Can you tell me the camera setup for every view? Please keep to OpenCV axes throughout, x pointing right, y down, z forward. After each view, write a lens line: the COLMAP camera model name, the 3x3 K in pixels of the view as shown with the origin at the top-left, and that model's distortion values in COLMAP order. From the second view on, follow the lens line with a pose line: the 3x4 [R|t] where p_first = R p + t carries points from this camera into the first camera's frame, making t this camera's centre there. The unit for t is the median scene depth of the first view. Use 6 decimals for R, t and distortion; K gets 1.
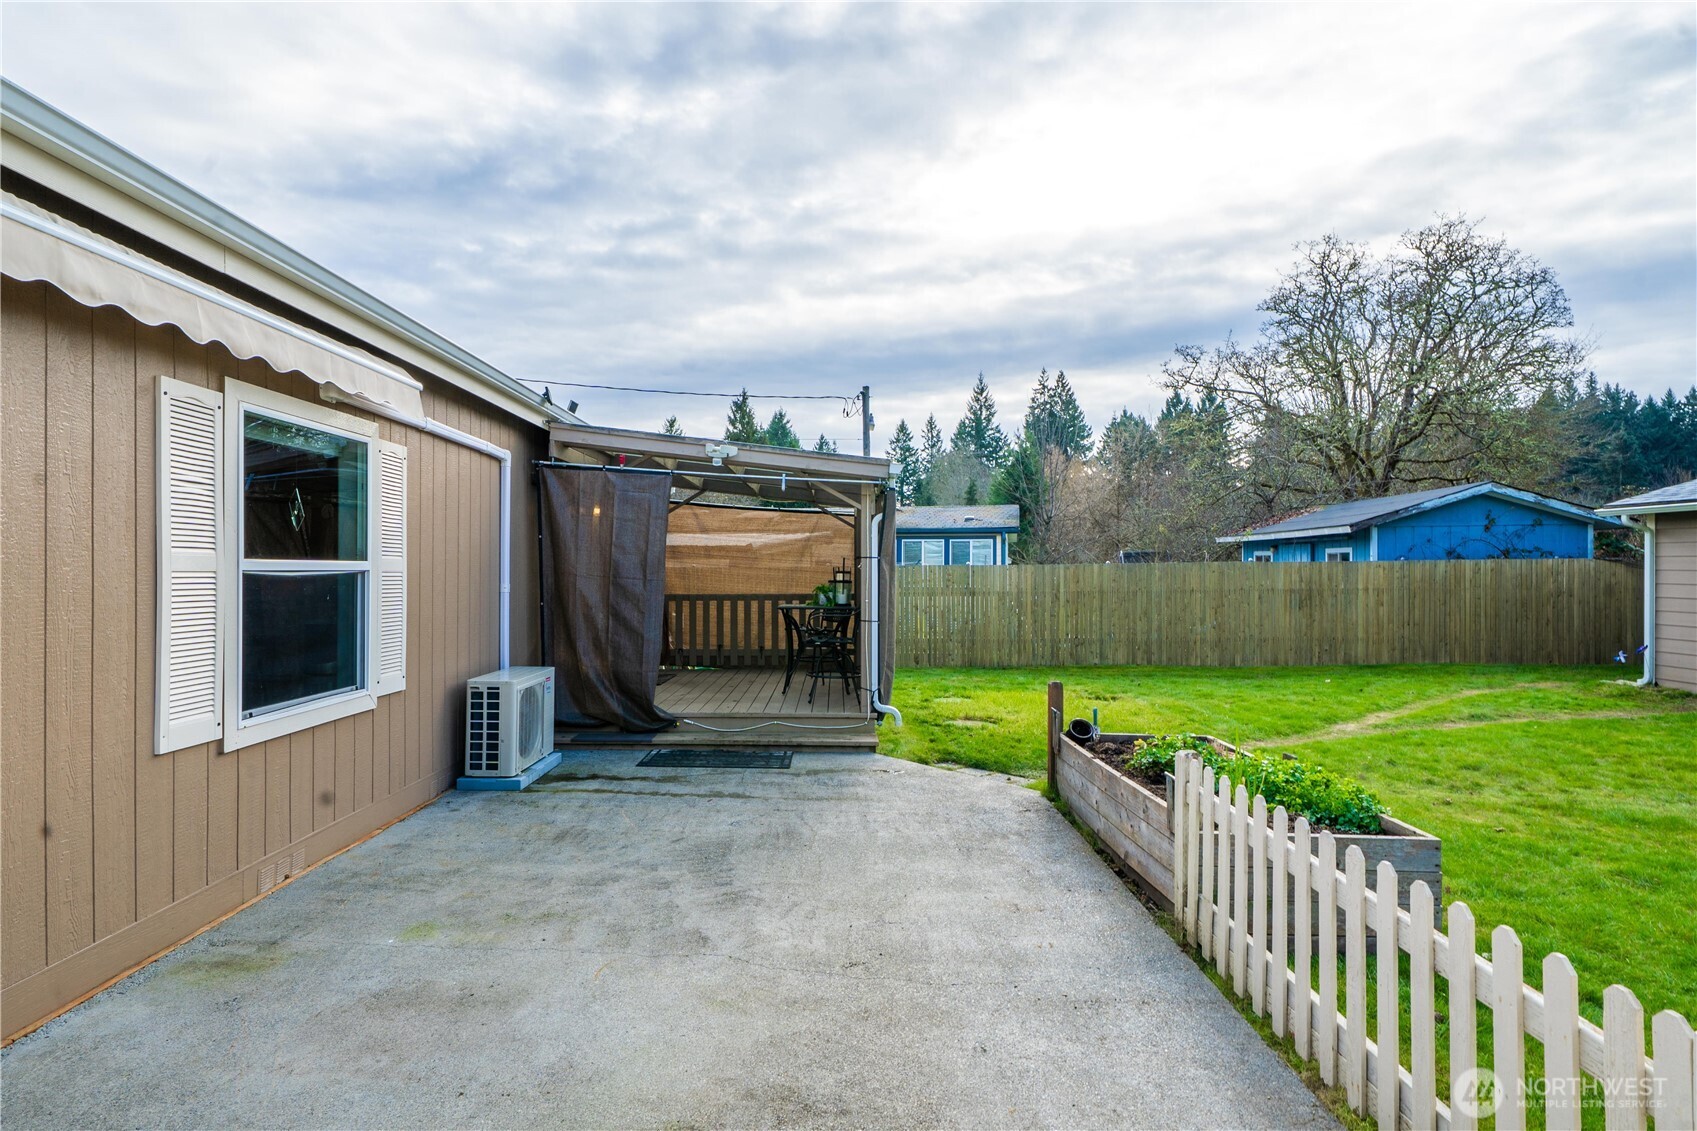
lens RADIAL K [[954.3, 0, 819.5], [0, 954.3, 571.9], [0, 0, 1]] dist [0.017650, -0.000599]
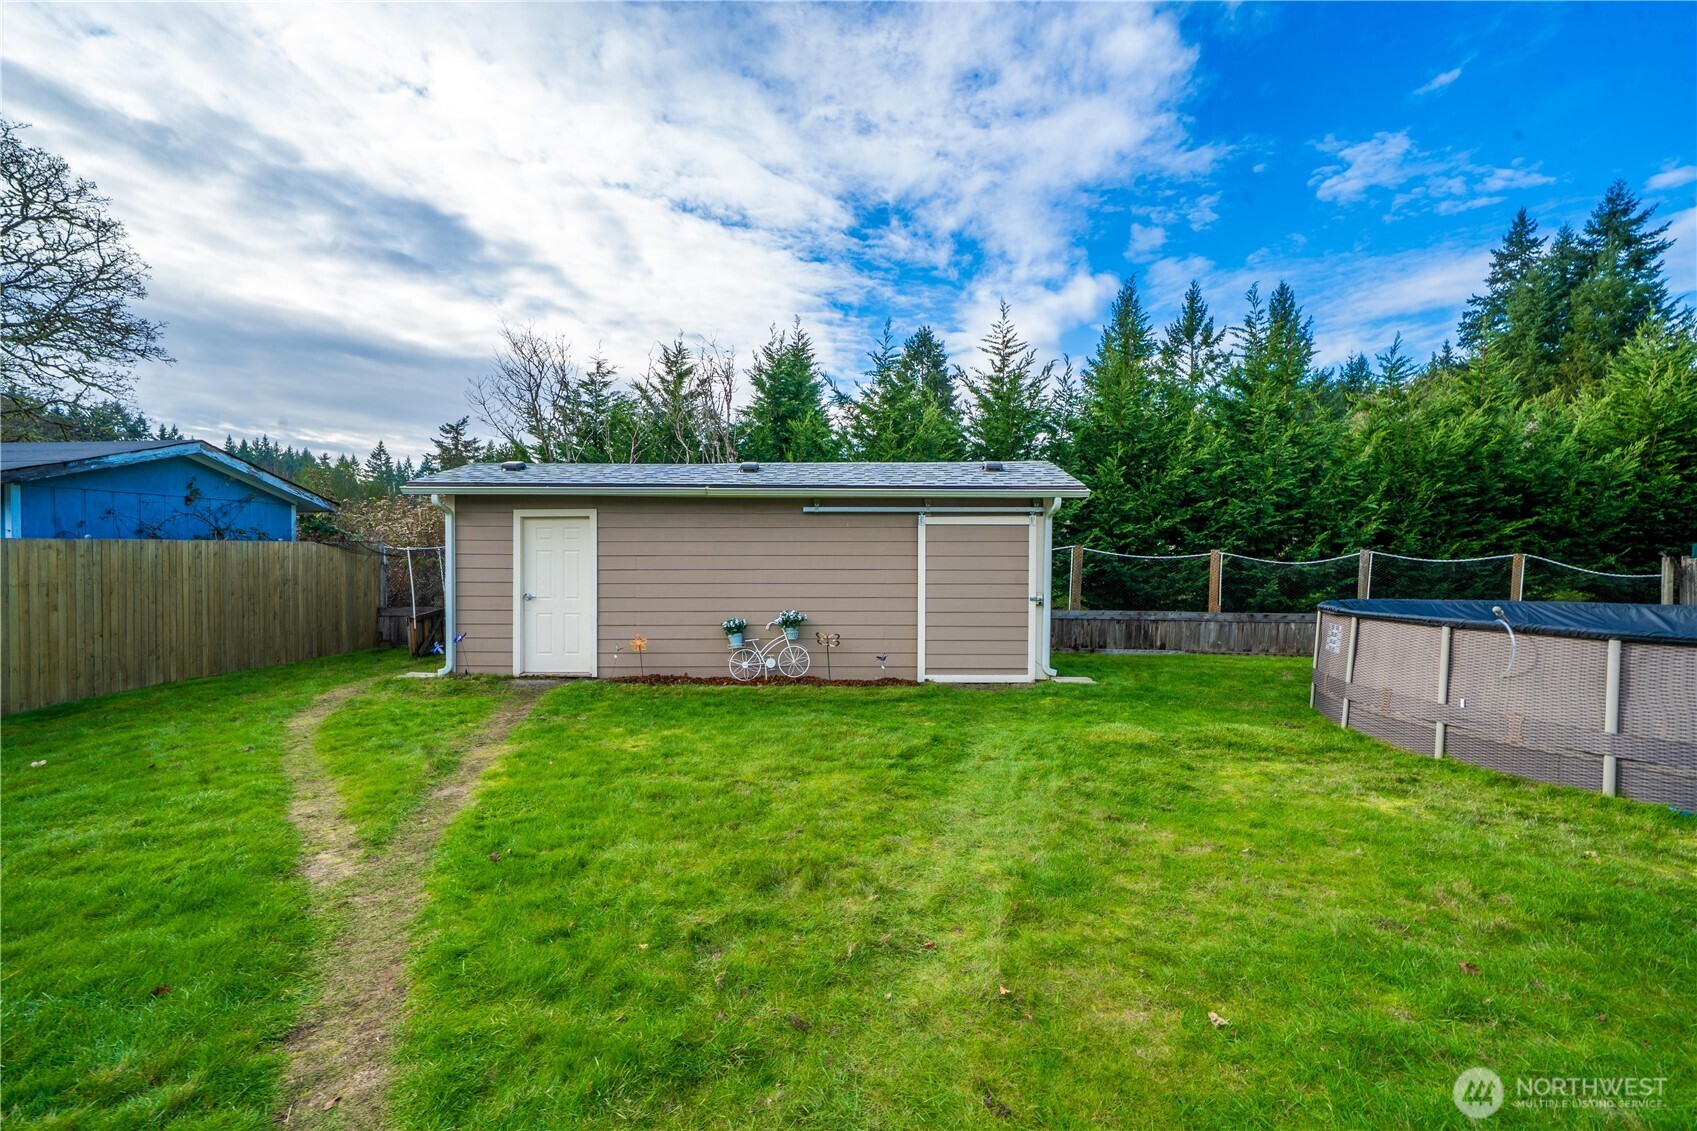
lens RADIAL K [[706.0, 0, 820.1], [0, 706.0, 567.4], [0, 0, 1]] dist [0.022592, 0.000212]
pose [[0.023755, -0.012569, 0.999639, 0.119555], [0.002412, 0.999919, 0.012515, 0.002494], [-0.999715, 0.002114, 0.023783, 0.454262]]
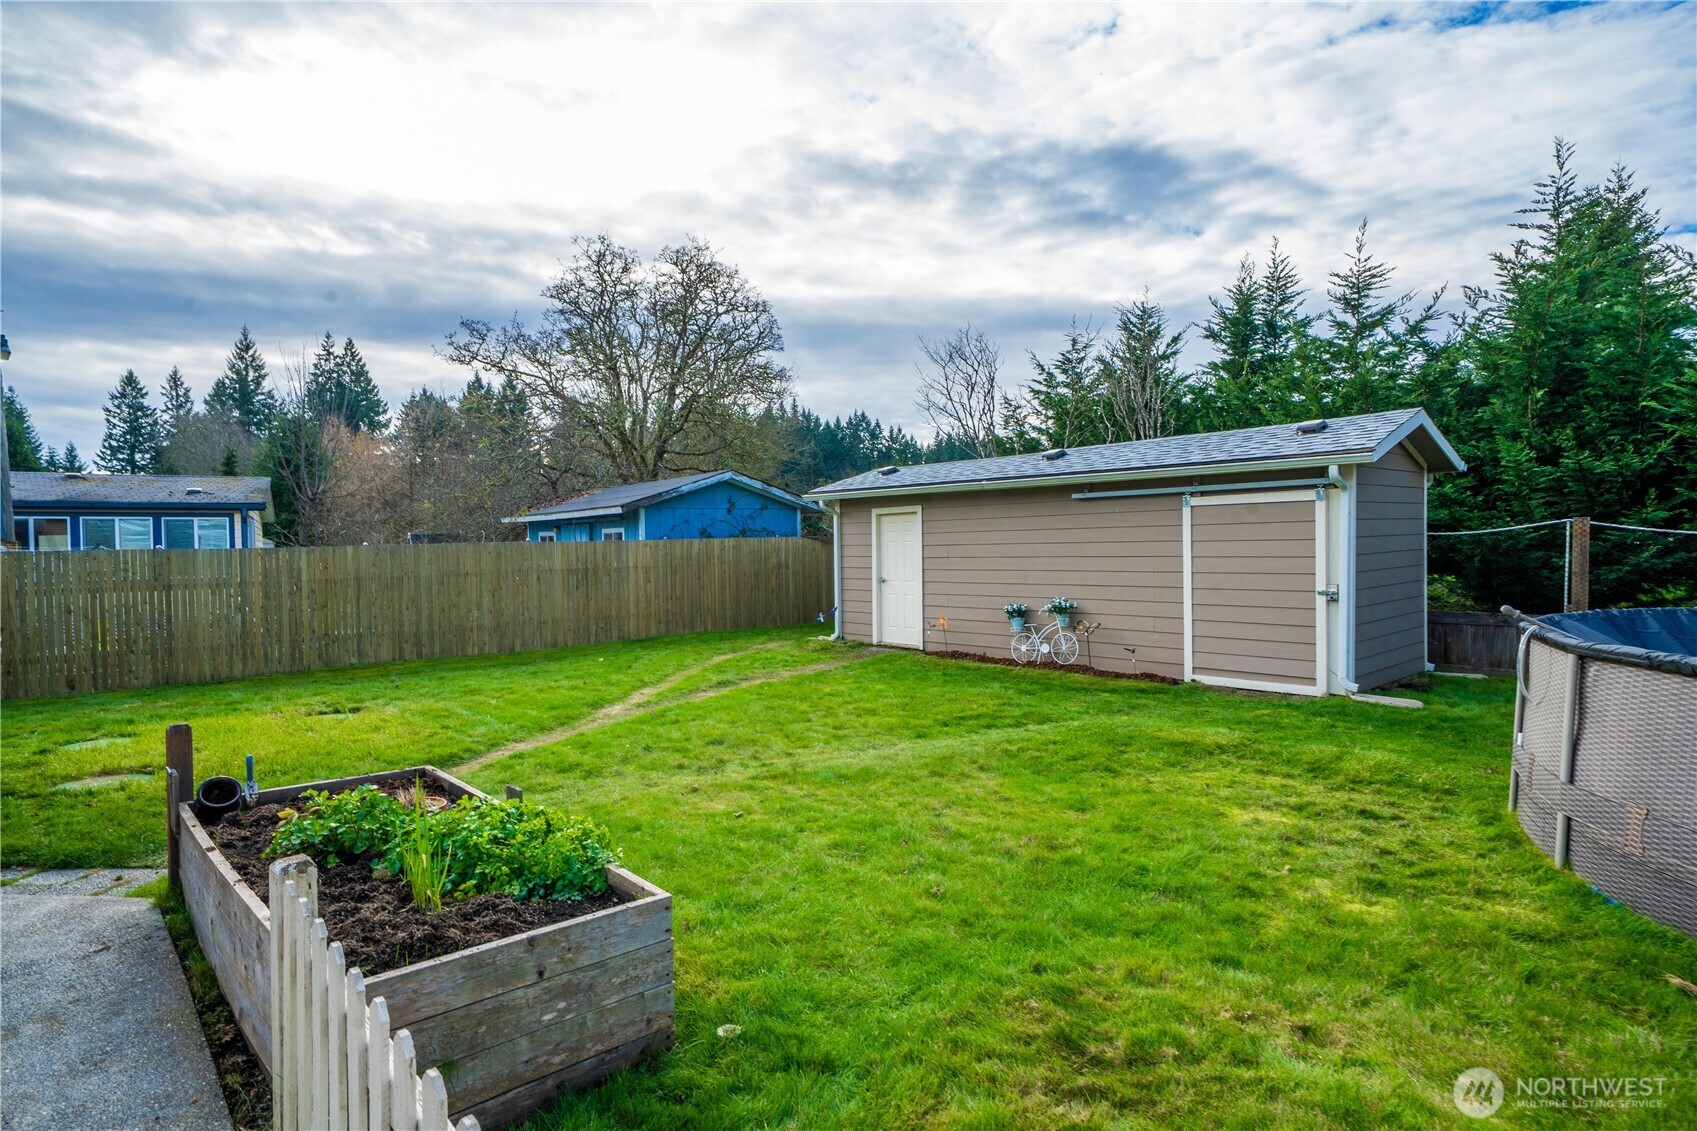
lens RADIAL K [[867.7, 0, 857.8], [0, 867.7, 566.5], [0, 0, 1]] dist [0.001154, 0.000288]
pose [[0.733559, -0.027113, 0.679084, 0.095300], [0.017491, 0.999626, 0.021017, 0.001623], [-0.679400, -0.003539, 0.733759, 0.128261]]
